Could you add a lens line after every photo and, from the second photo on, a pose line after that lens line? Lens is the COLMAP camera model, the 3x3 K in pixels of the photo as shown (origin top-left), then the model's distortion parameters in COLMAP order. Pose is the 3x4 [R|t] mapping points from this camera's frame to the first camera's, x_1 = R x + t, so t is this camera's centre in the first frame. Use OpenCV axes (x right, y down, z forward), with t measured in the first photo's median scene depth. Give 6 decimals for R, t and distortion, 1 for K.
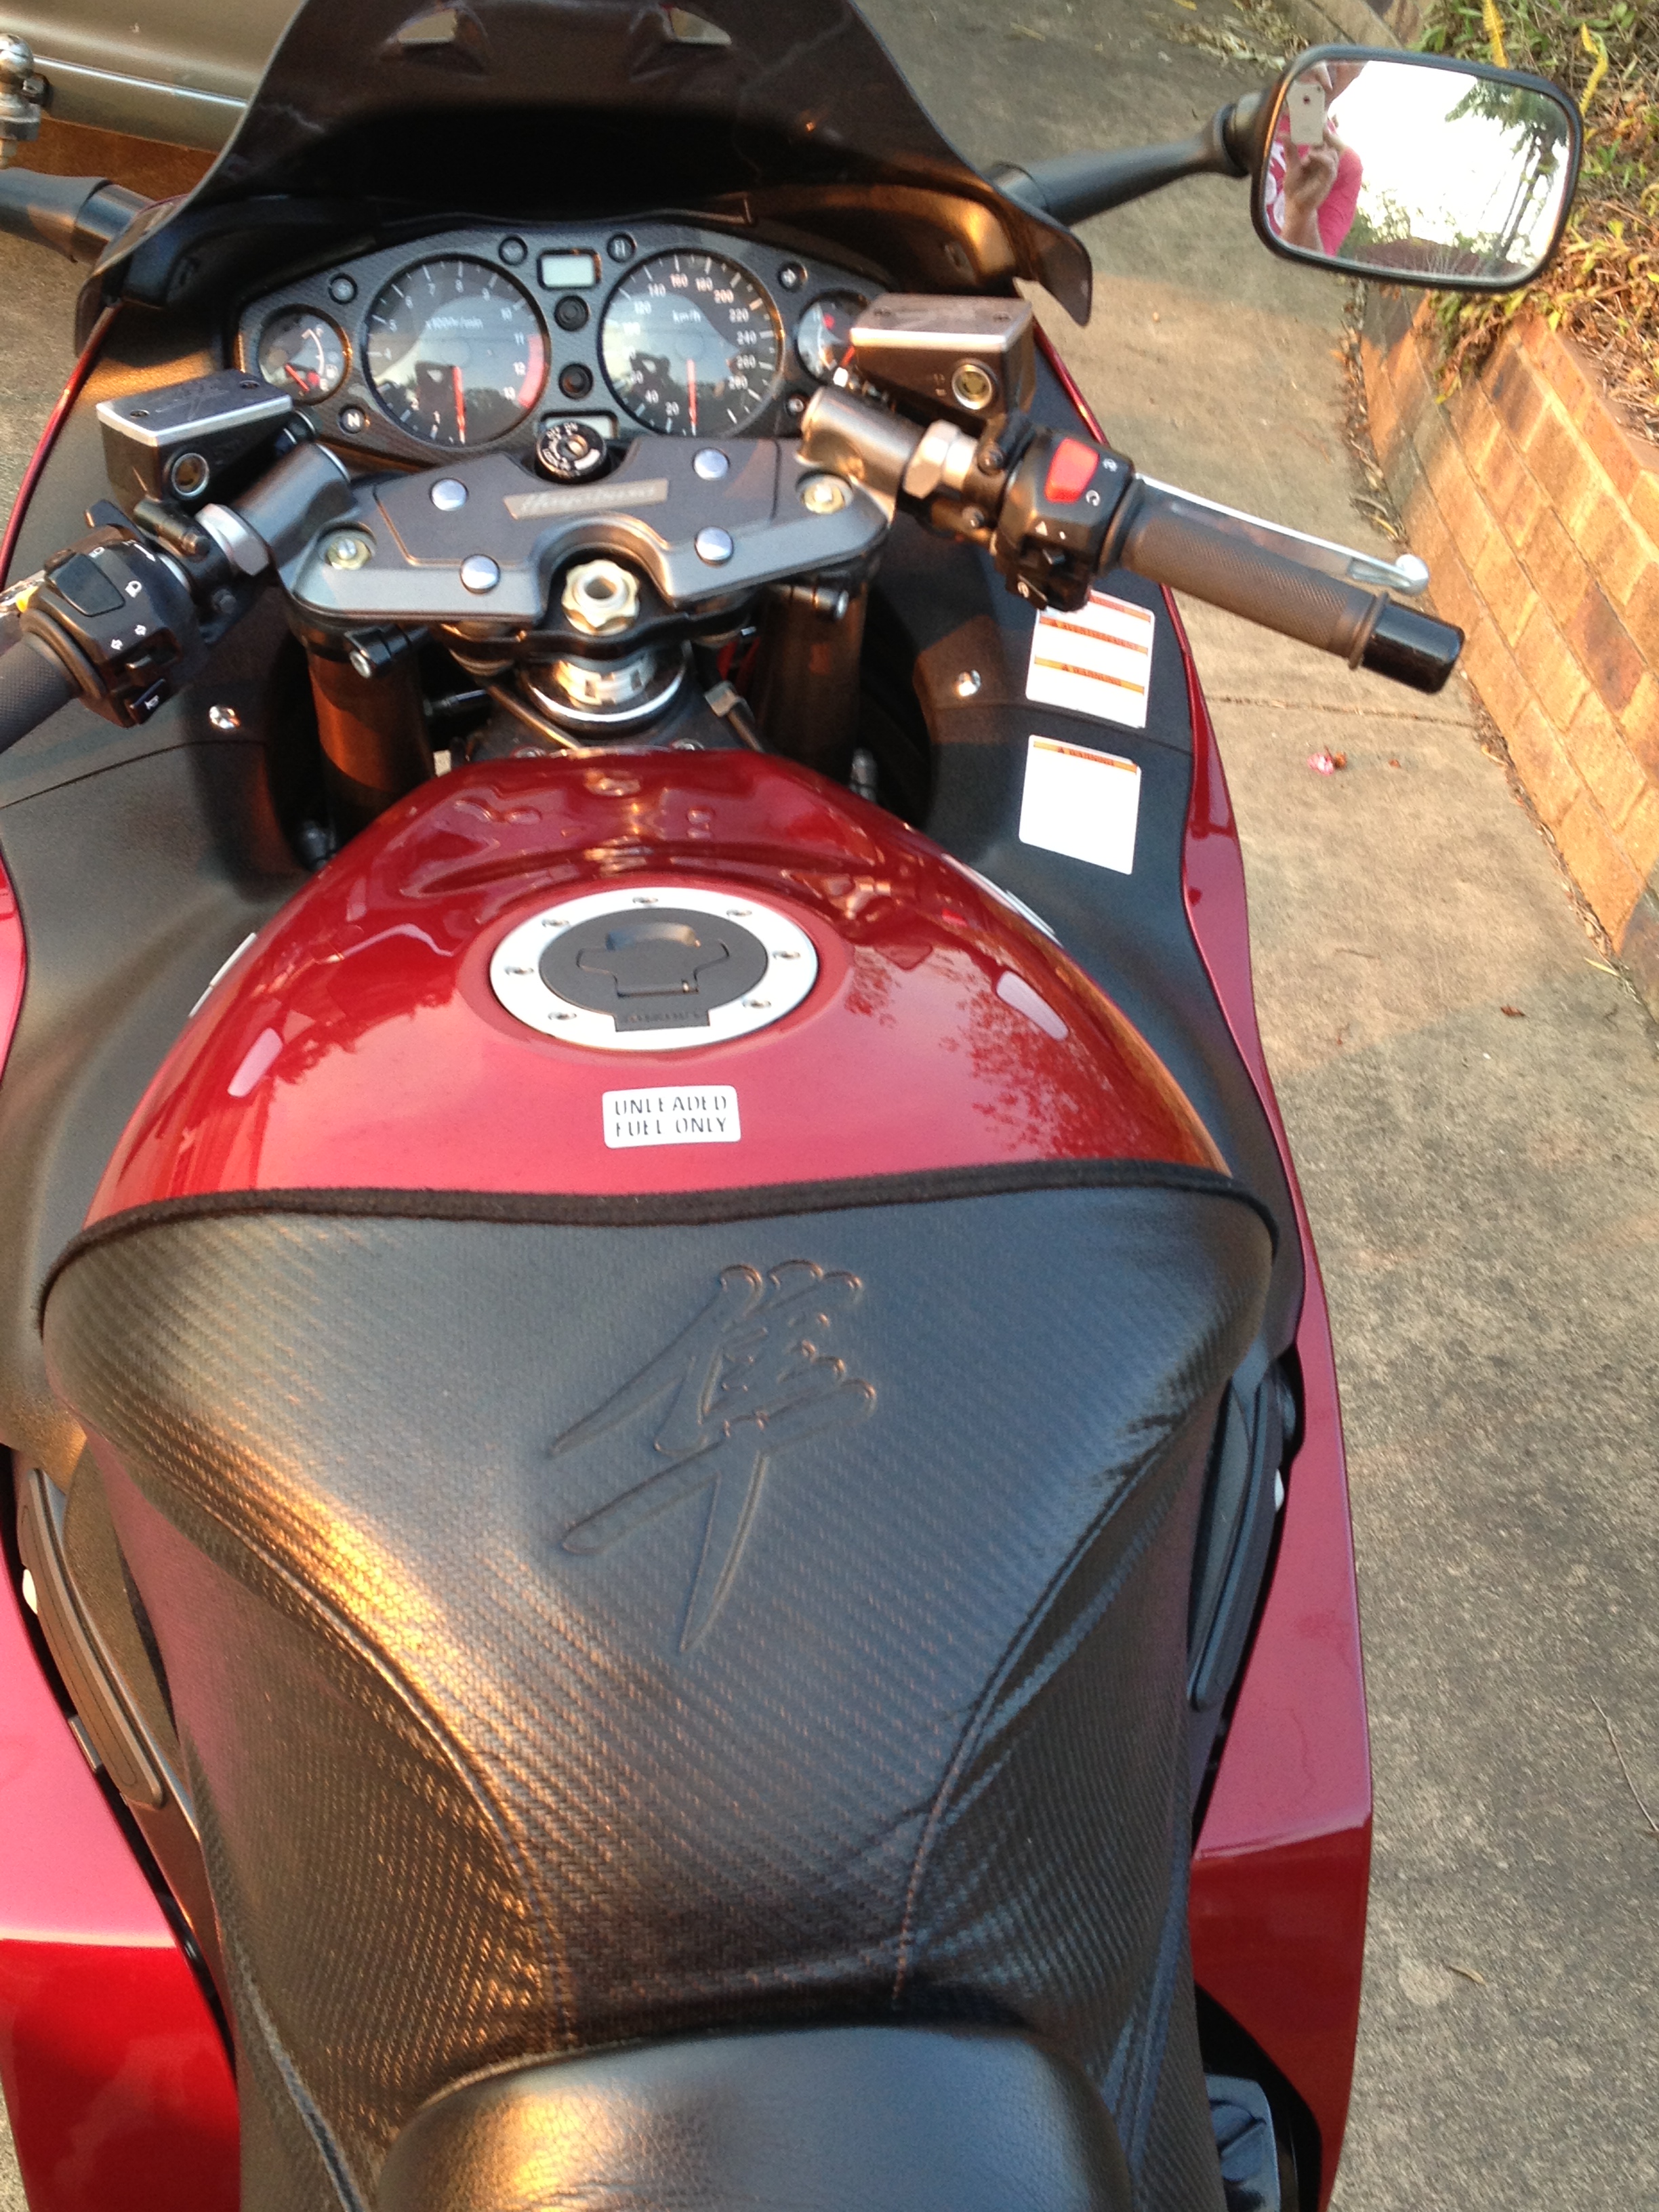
lens RADIAL K [[2802.9, 0, 829.5], [0, 2802.9, 1106.0], [0, 0, 1]] dist [0.146665, -0.341460]
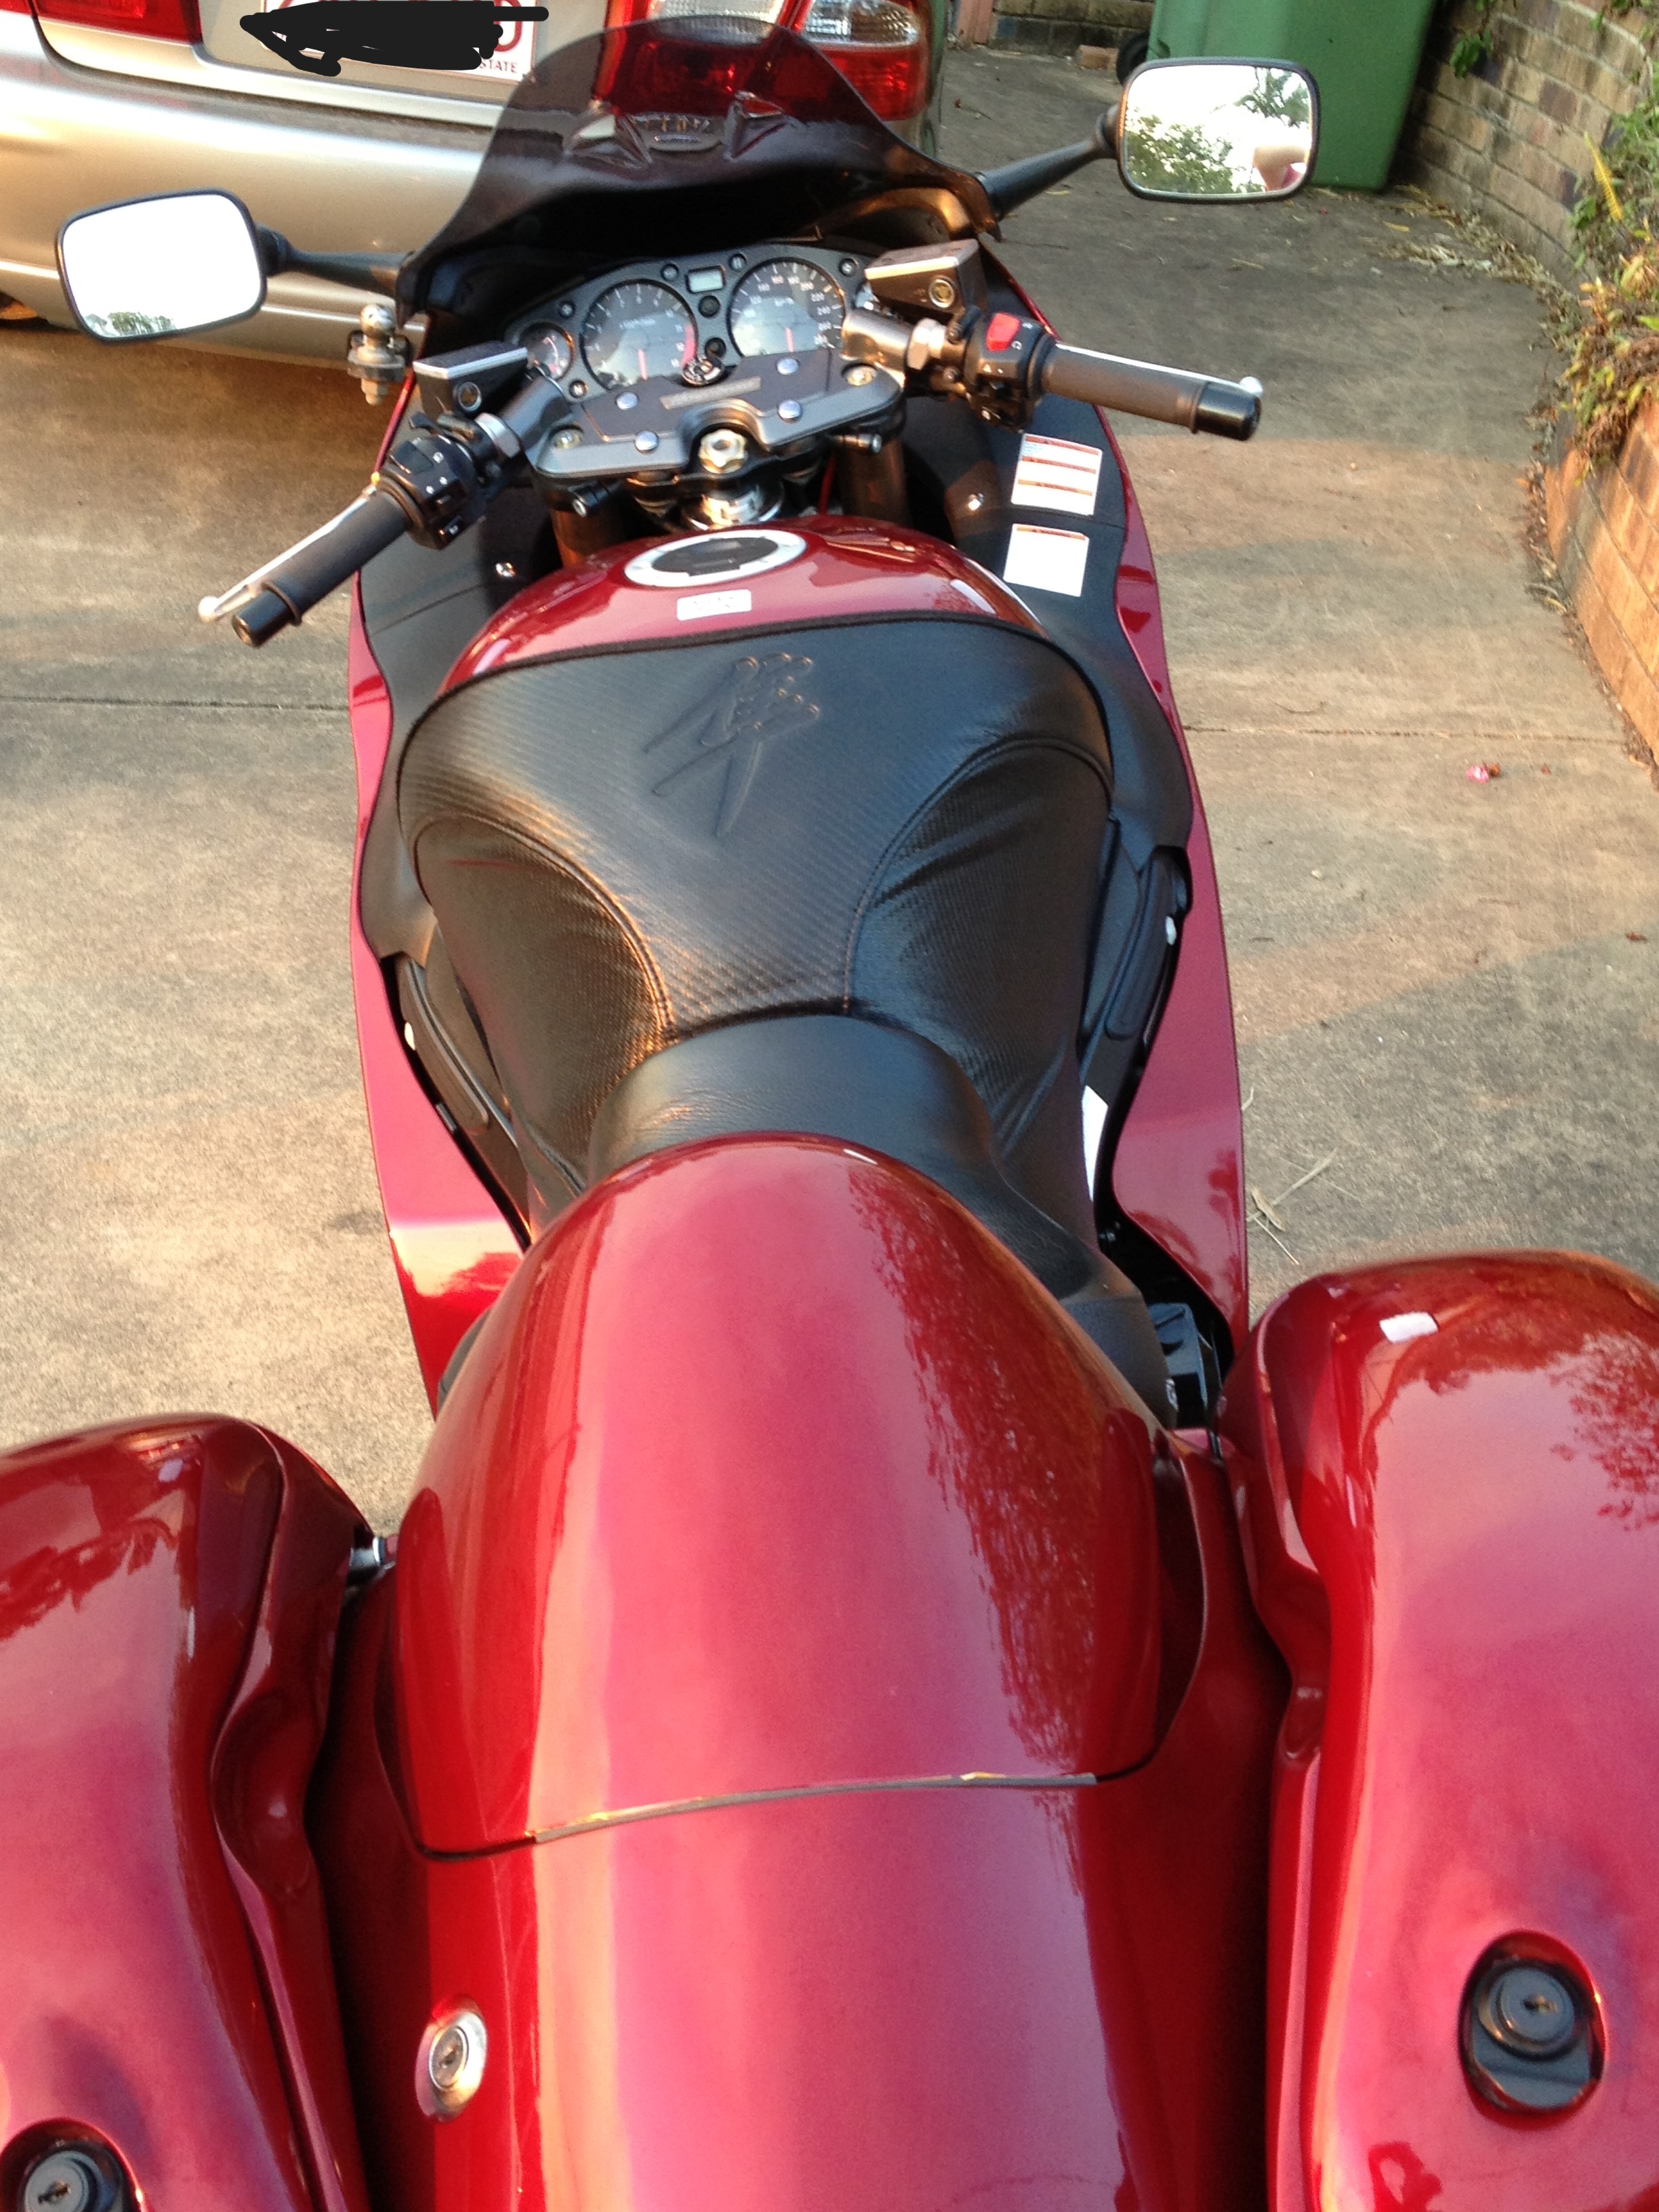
lens RADIAL K [[2802.9, 0, 829.5], [0, 2802.9, 1106.0], [0, 0, 1]] dist [0.146665, -0.341460]
pose [[0.986320, -0.085343, -0.141028, 0.086235], [0.069098, 0.990804, -0.116327, 0.188995], [0.149659, 0.104991, 0.983148, -0.264373]]
